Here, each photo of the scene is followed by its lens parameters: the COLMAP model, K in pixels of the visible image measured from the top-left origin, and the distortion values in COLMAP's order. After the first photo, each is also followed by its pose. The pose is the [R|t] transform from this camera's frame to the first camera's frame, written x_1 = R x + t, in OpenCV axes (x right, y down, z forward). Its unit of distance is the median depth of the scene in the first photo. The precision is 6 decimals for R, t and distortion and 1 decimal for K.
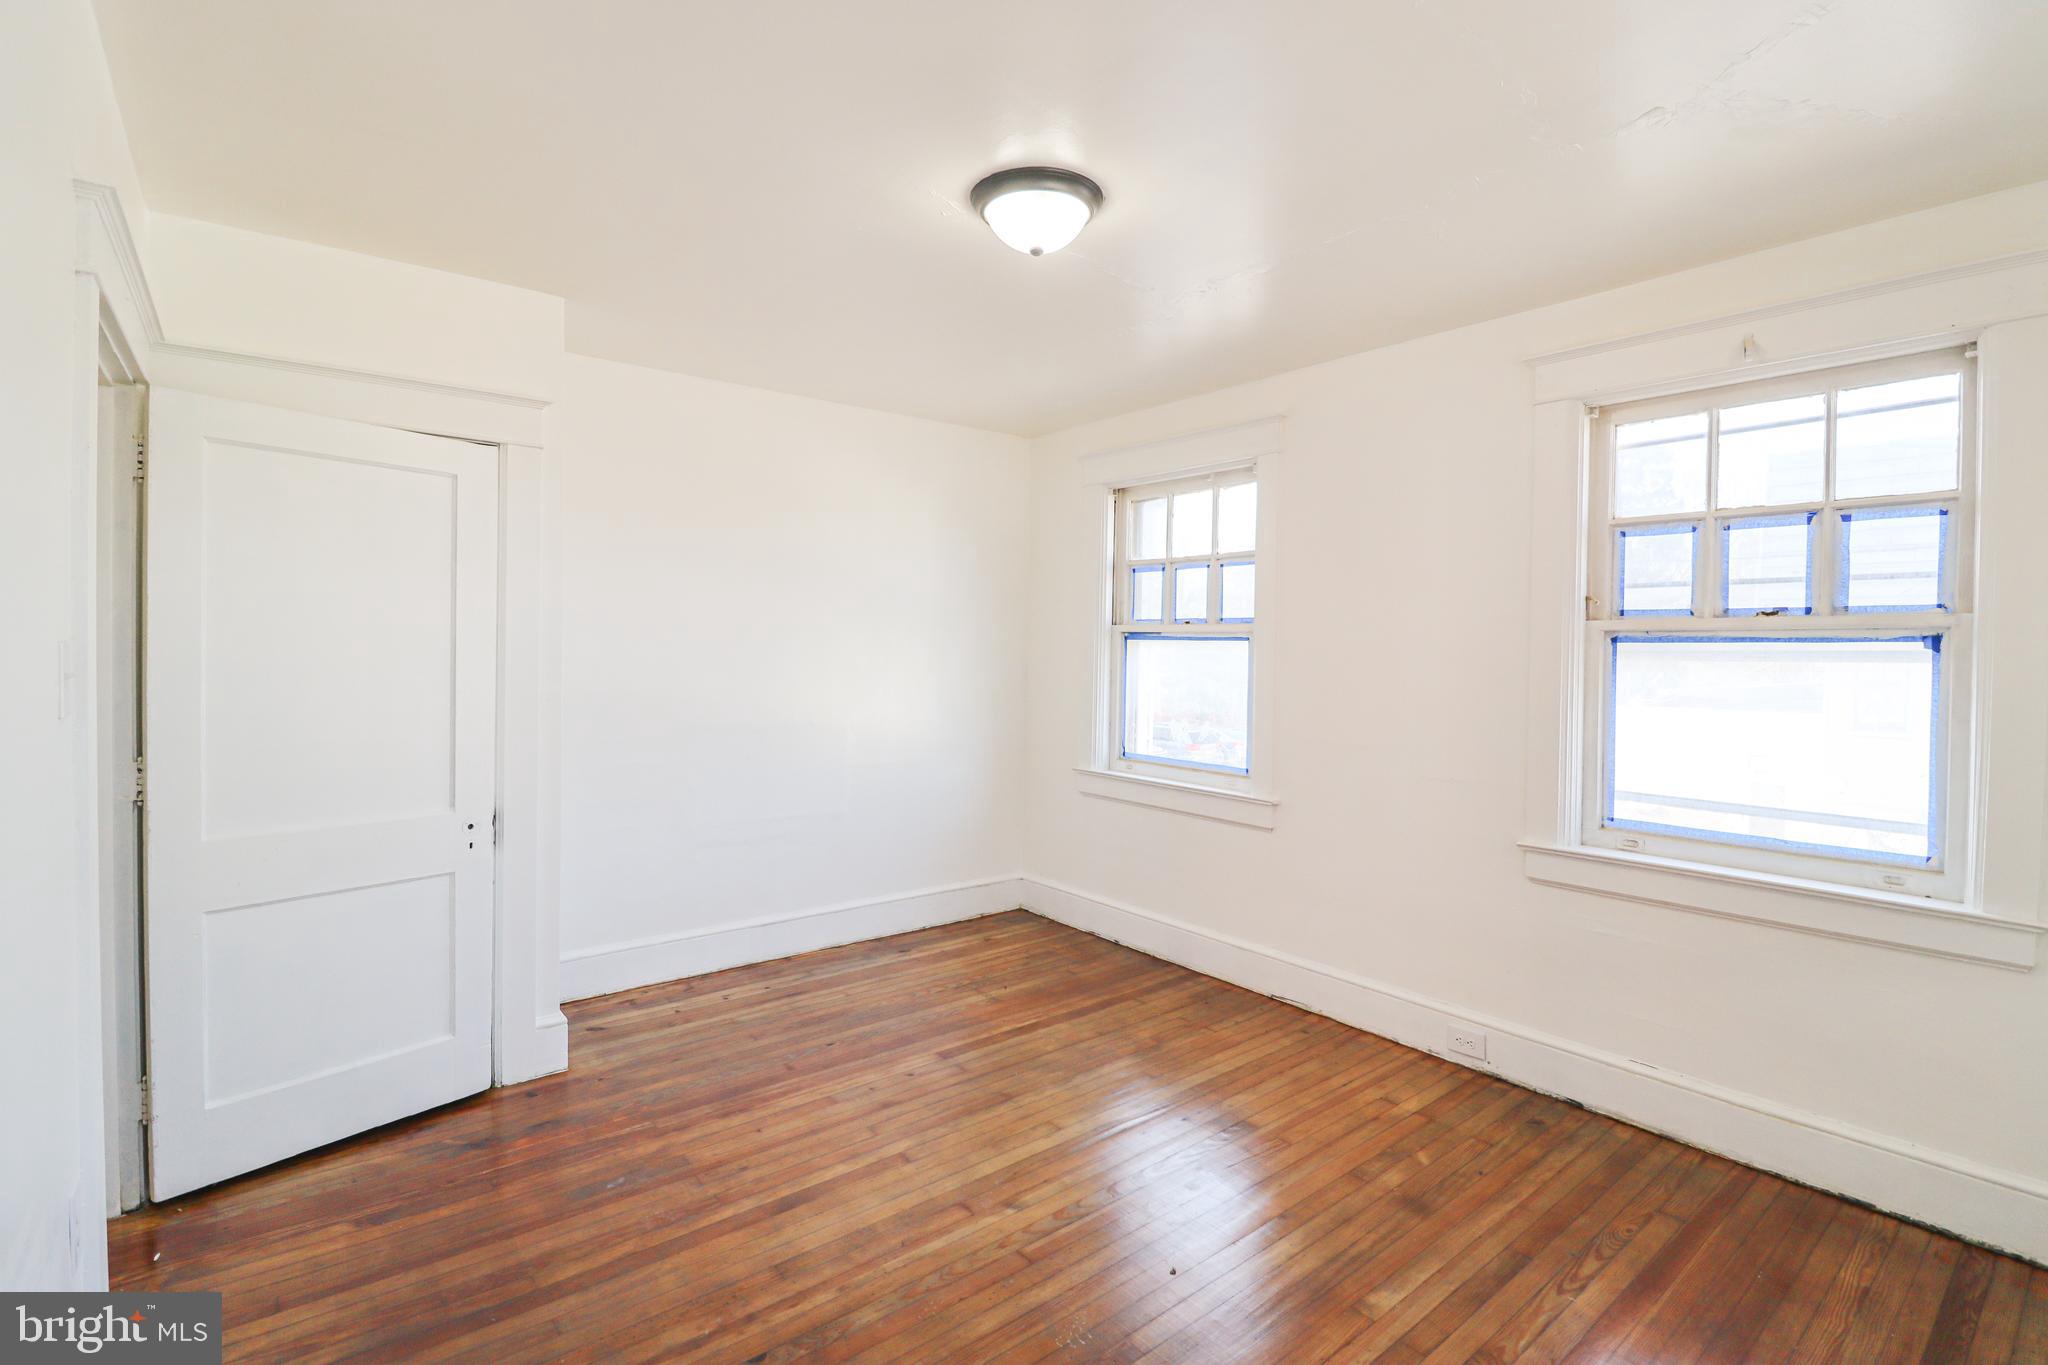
lens RADIAL K [[944.7, 0, 1043.1], [0, 944.7, 669.3], [0, 0, 1]] dist [0.001237, -0.013823]
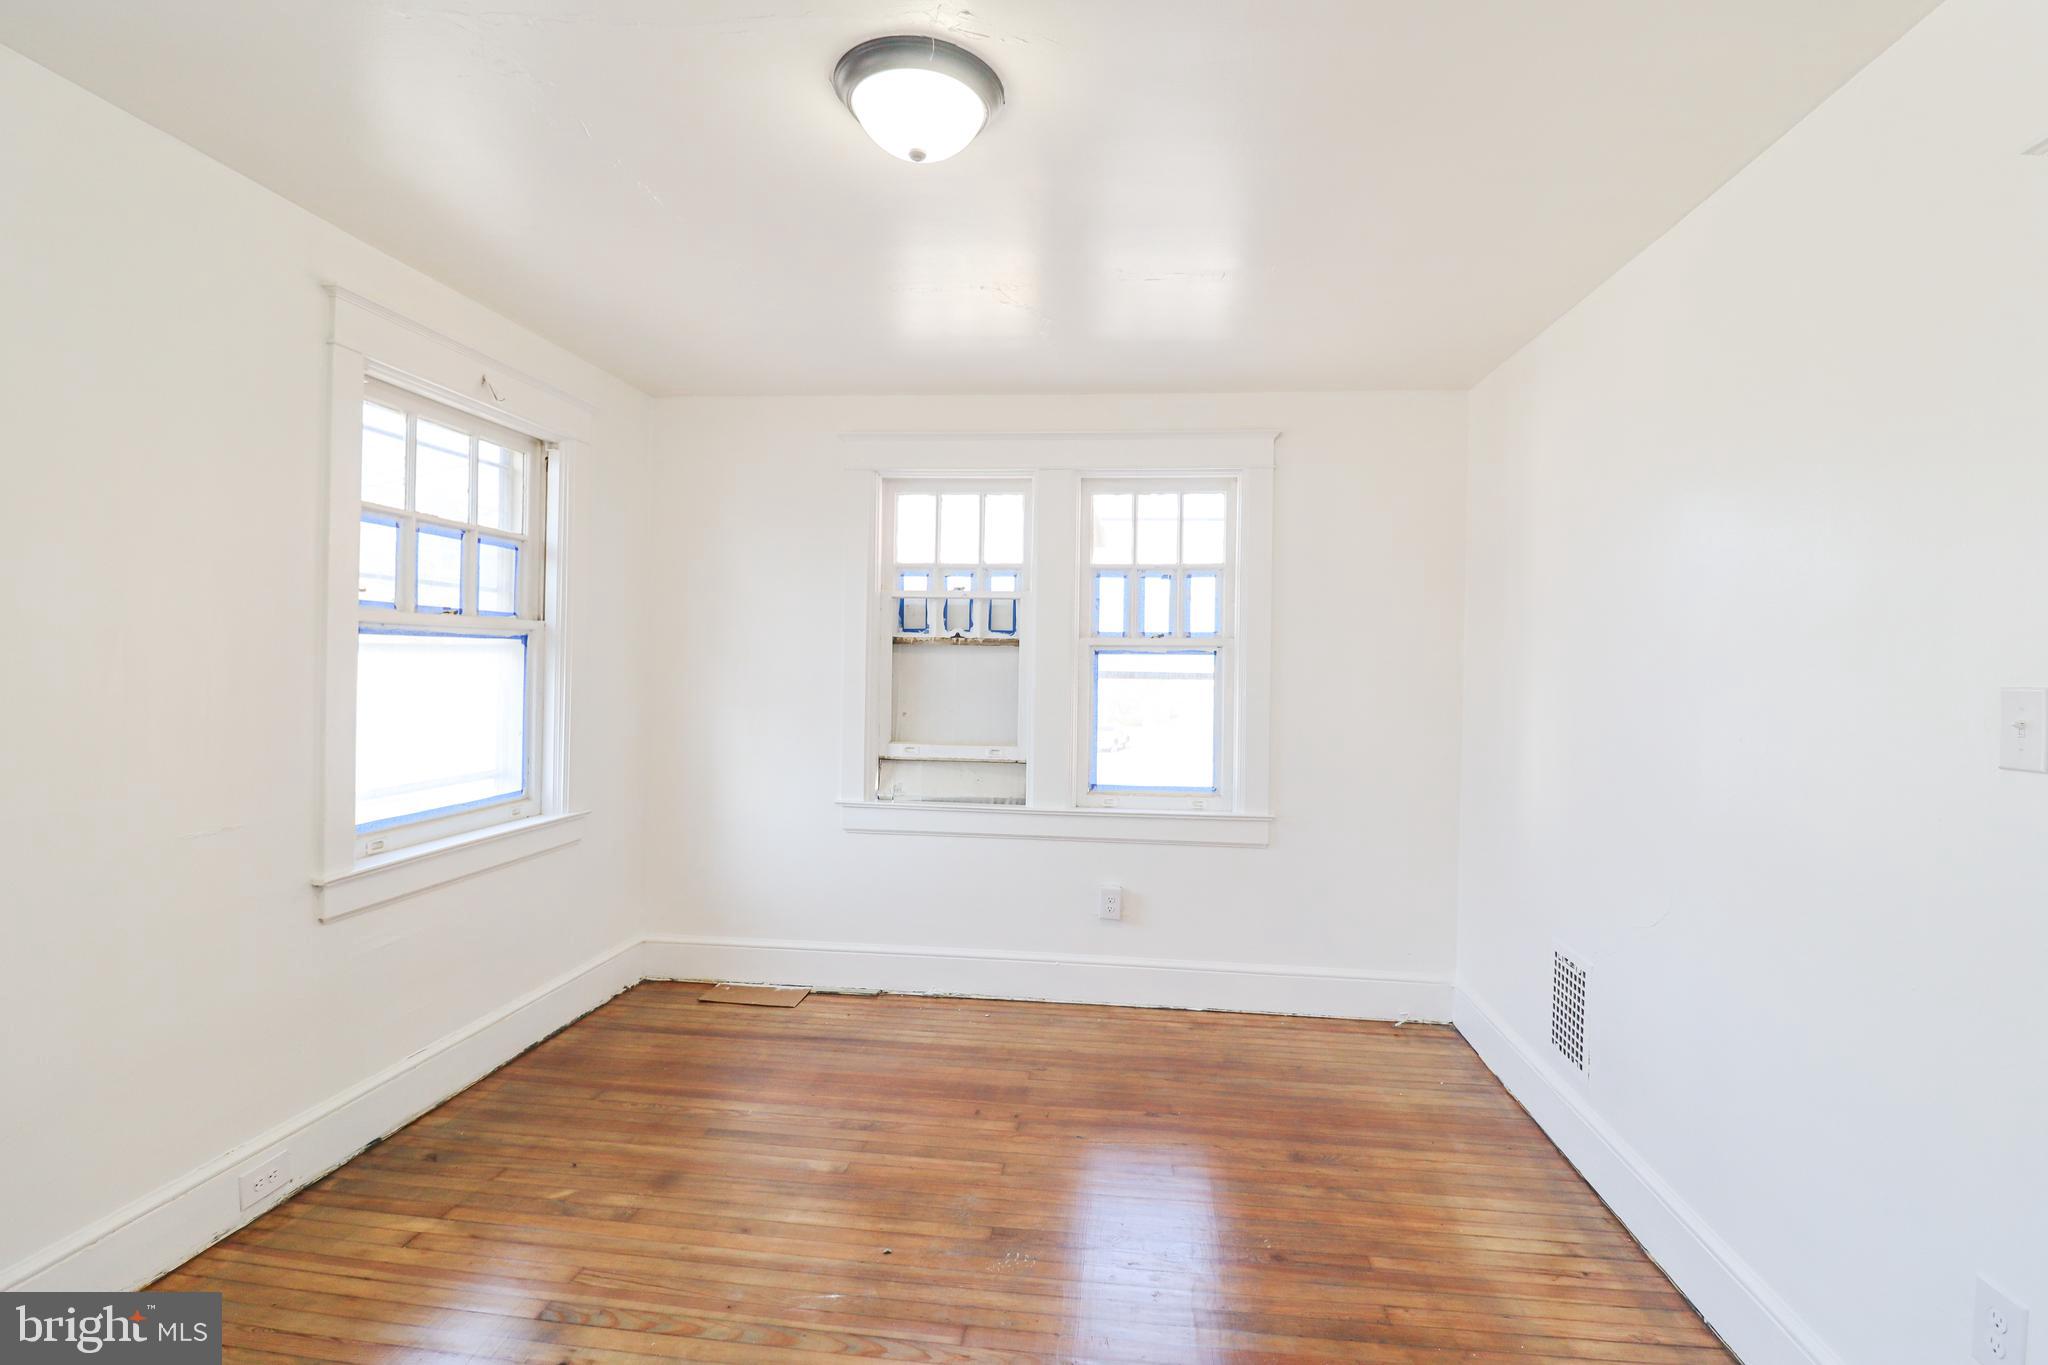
lens RADIAL K [[944.7, 0, 1043.1], [0, 944.7, 669.3], [0, 0, 1]] dist [0.001237, -0.013823]
pose [[-0.699420, -0.029126, 0.714117, -0.520384], [-0.011340, 0.999496, 0.029658, -0.029024], [-0.714621, 0.012645, -0.699398, 1.173269]]
